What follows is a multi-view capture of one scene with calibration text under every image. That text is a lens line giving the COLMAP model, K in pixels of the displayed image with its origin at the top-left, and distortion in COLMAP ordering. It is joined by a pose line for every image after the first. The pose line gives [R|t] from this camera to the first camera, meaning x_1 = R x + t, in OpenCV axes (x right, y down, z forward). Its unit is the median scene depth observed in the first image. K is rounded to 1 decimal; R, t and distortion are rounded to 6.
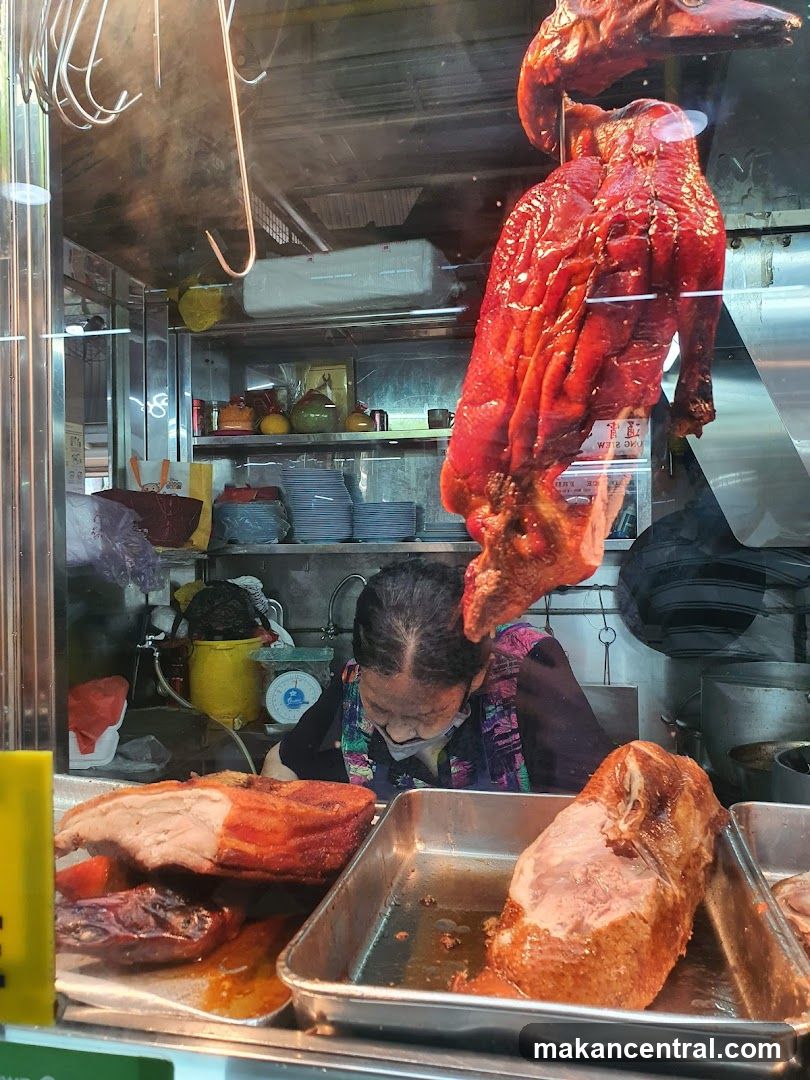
lens RADIAL K [[919.4, 0, 405.0], [0, 919.4, 540.0], [0, 0, 1]] dist [0.132497, -0.001806]
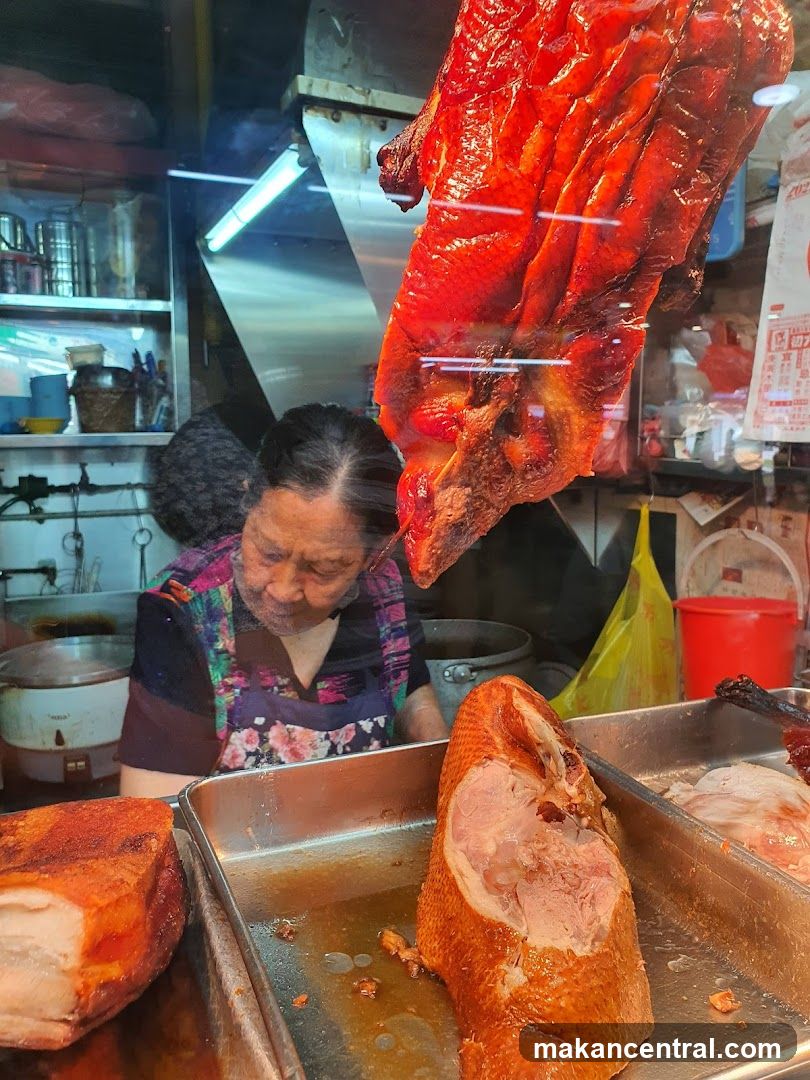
lens RADIAL K [[898.3, 0, 405.0], [0, 898.3, 540.0], [0, 0, 1]] dist [0.038710, 0.007924]
pose [[0.816323, -0.067673, 0.573617, -0.328614], [-0.001089, 0.992931, 0.118692, -0.007765], [-0.577595, -0.097516, 0.810478, 0.459740]]
